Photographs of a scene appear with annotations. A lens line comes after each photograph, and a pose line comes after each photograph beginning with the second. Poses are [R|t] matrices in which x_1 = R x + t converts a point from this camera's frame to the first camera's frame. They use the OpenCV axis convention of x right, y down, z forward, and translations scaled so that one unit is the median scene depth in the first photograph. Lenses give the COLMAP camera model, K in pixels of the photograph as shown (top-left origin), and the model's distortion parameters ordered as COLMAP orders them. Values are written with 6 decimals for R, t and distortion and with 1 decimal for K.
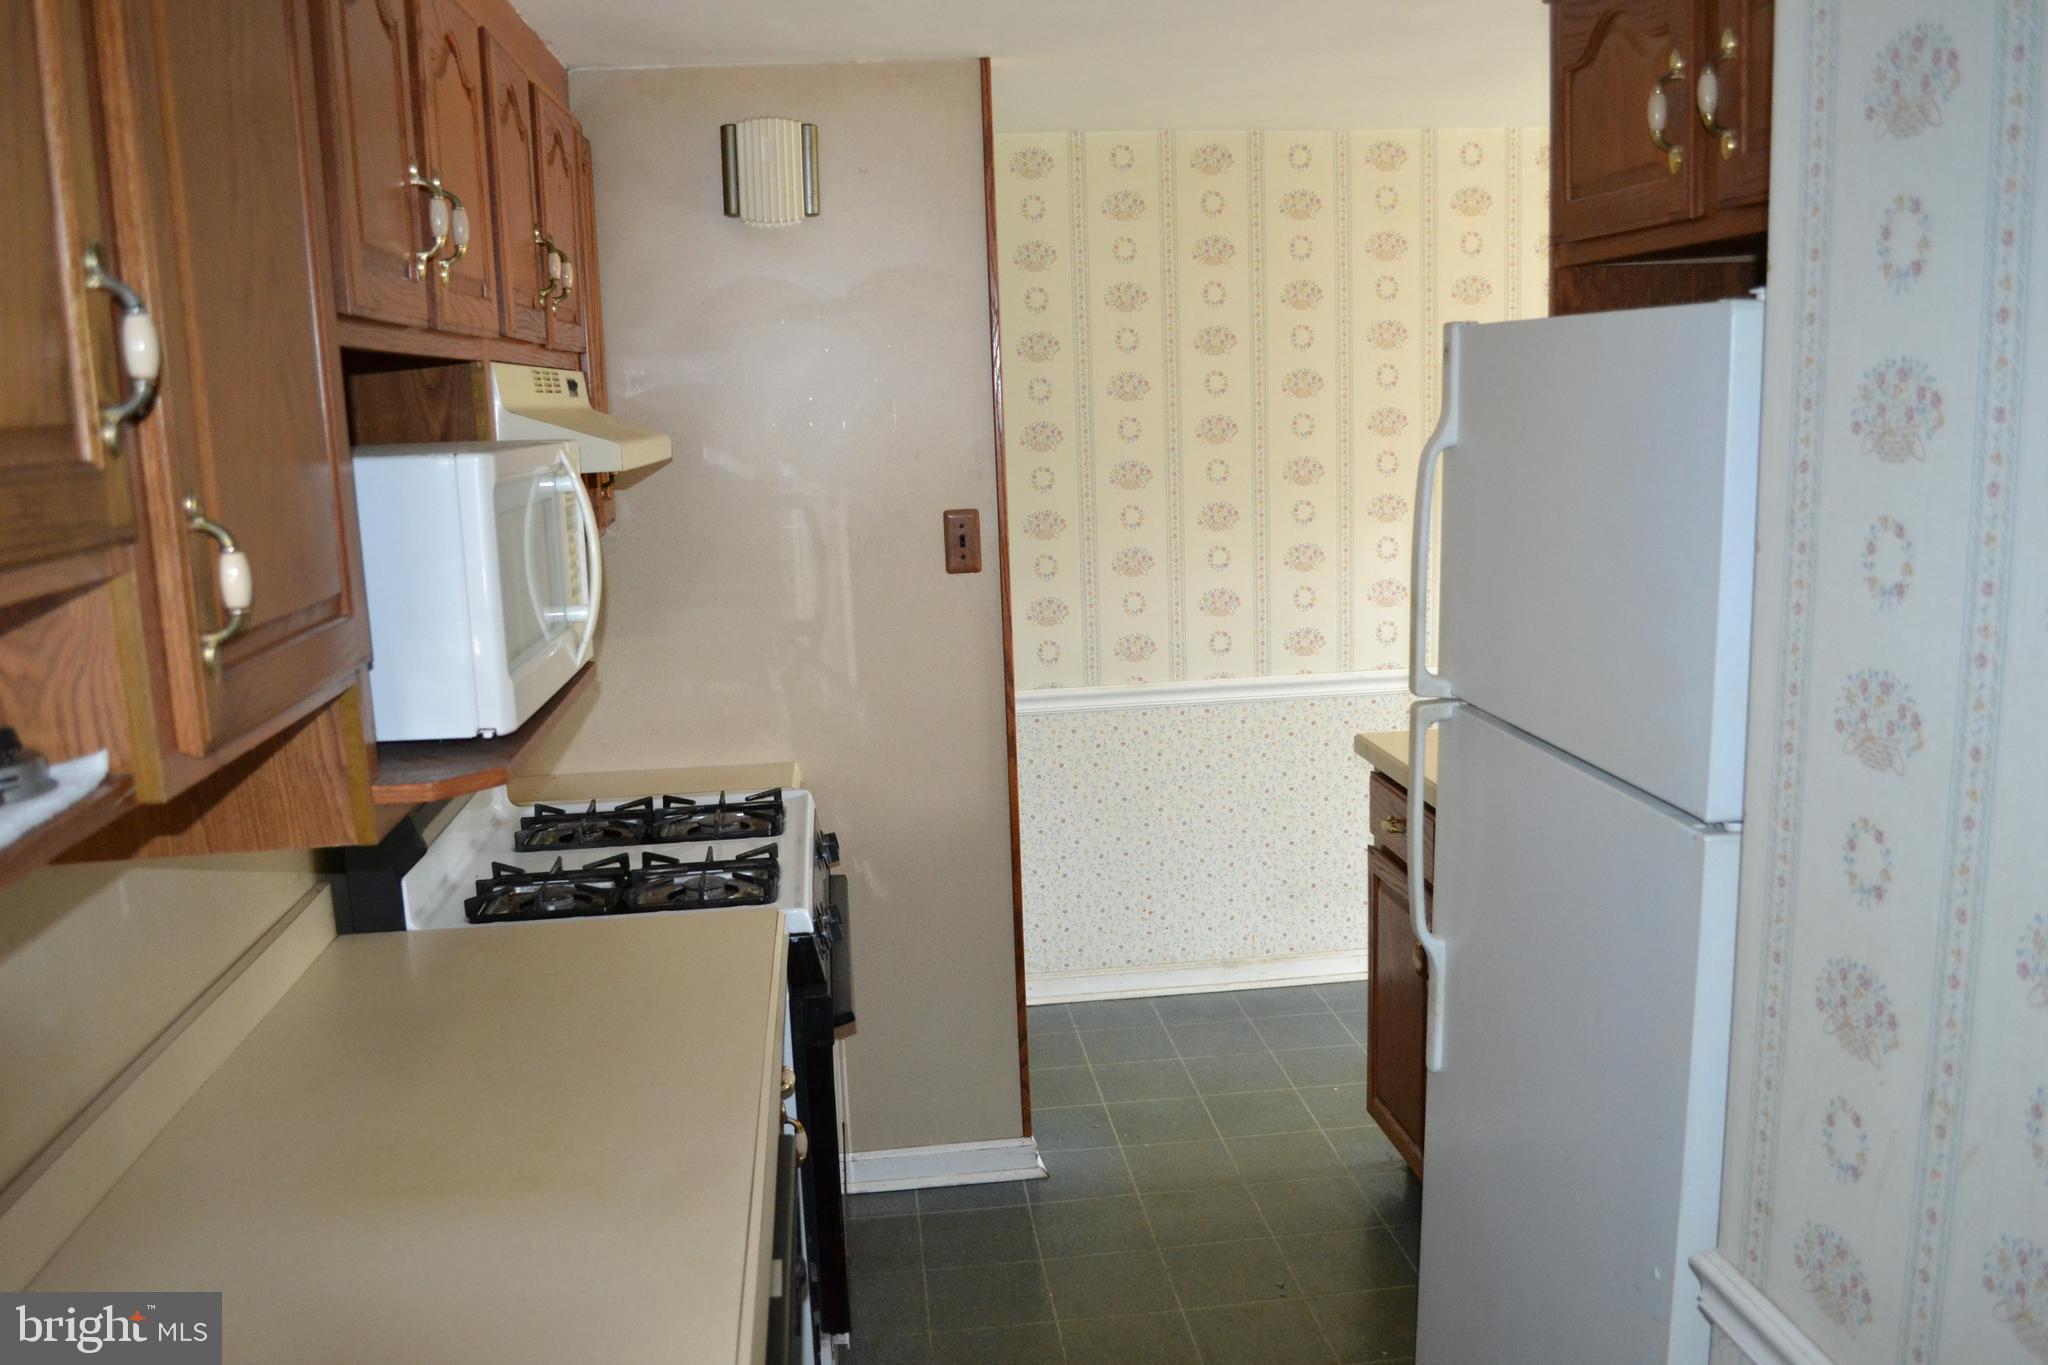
lens RADIAL K [[1676.1, 0, 1027.1], [0, 1676.1, 689.8], [0, 0, 1]] dist [-0.084840, 0.014850]
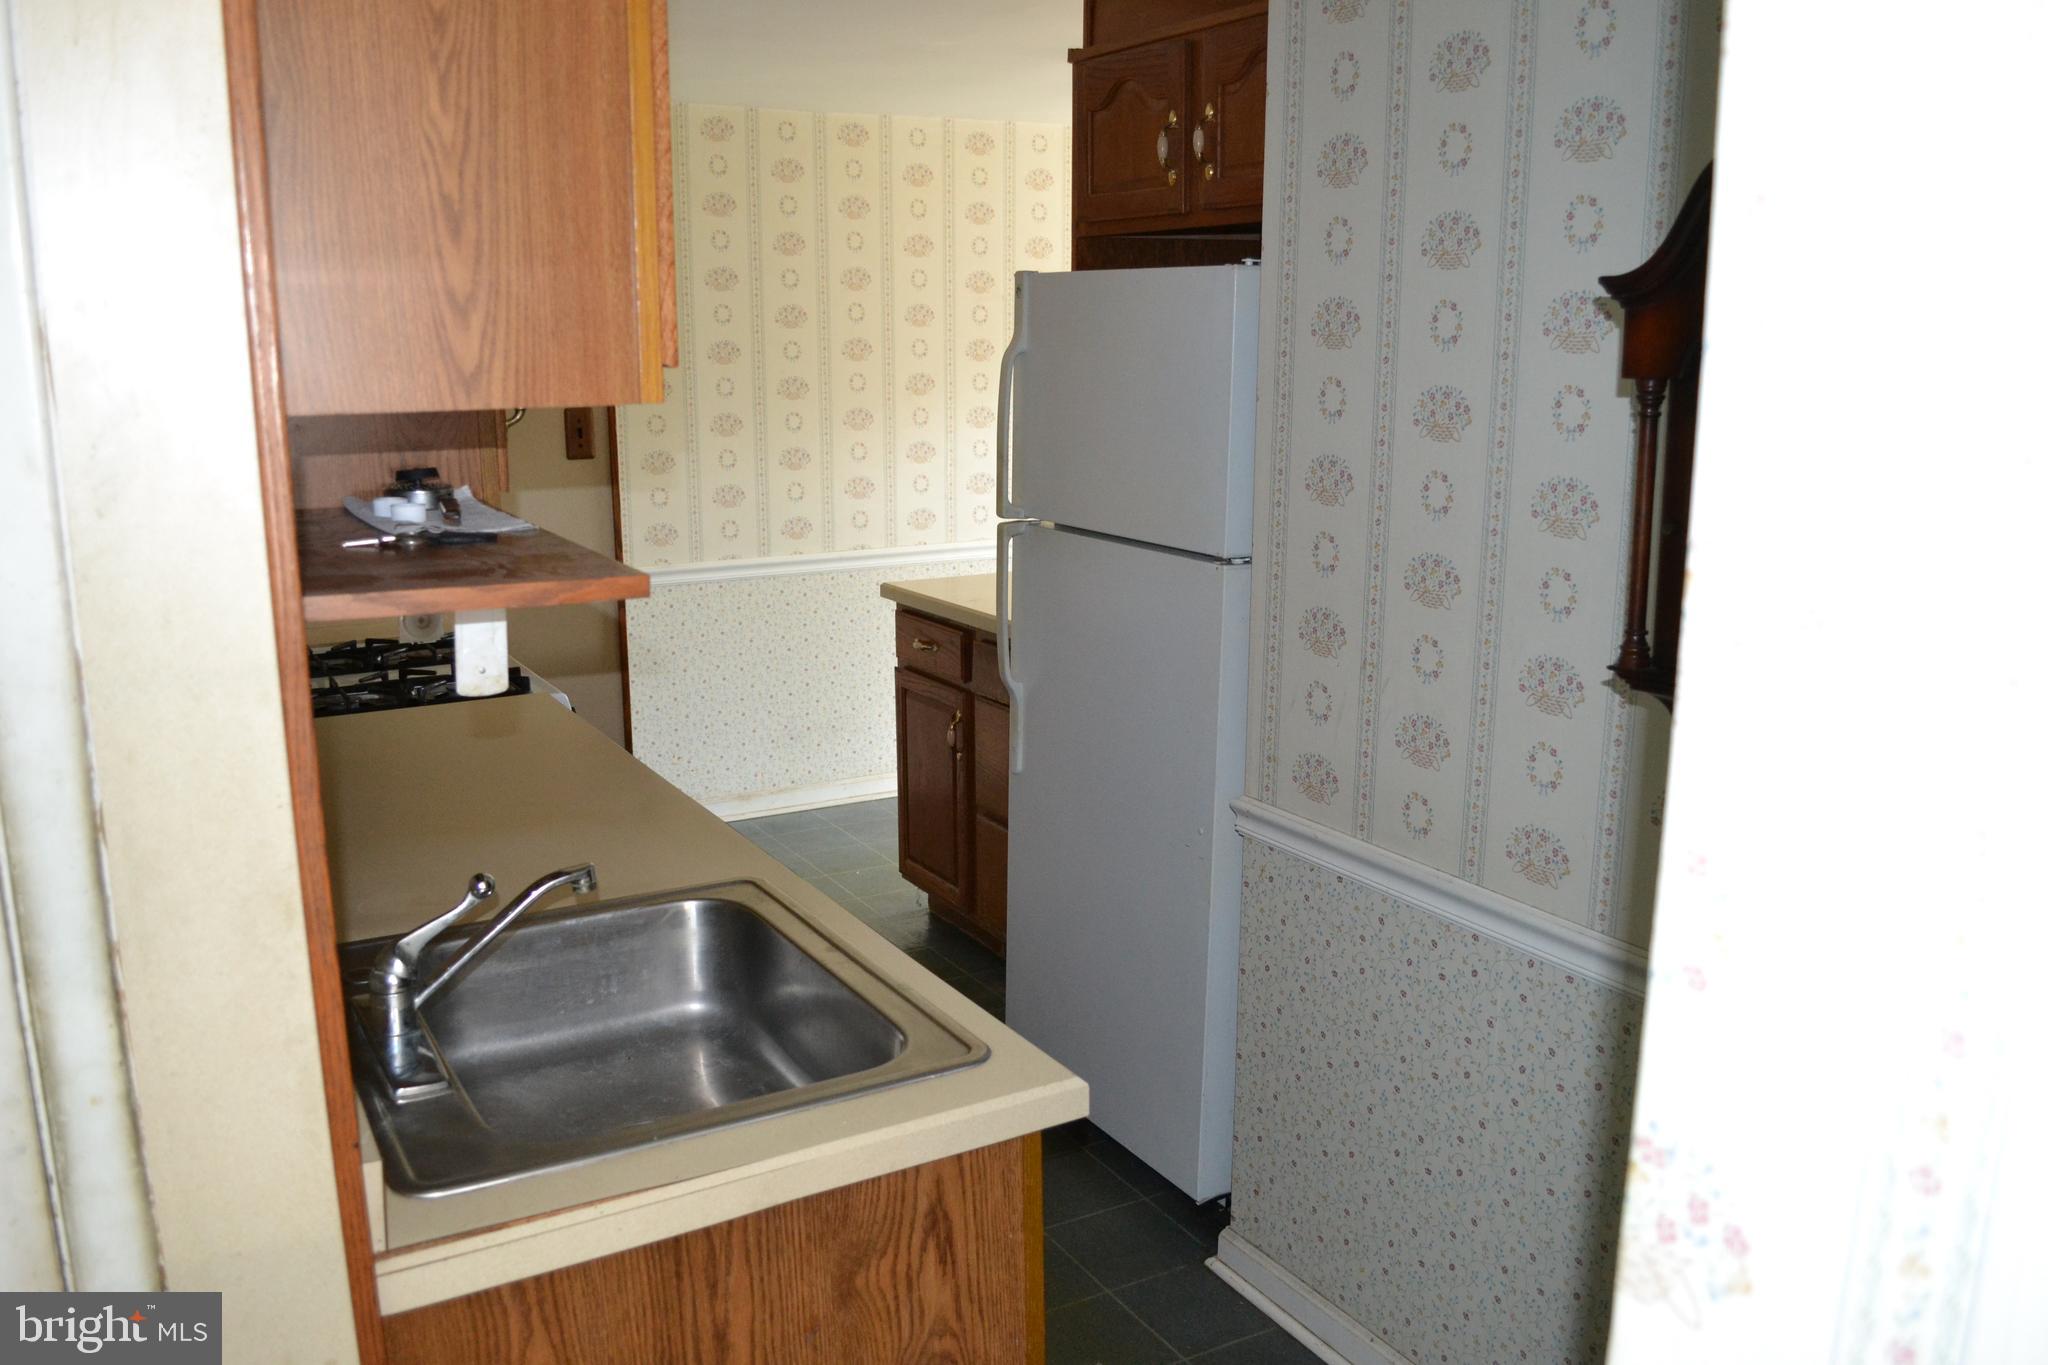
lens RADIAL K [[1676.1, 0, 1027.1], [0, 1676.1, 686.8], [0, 0, 1]] dist [-0.084840, 0.014850]
pose [[0.916072, -0.051209, 0.397731, -0.356298], [0.039738, 0.998524, 0.037036, 0.100631], [-0.399040, -0.018123, 0.916754, -0.401115]]
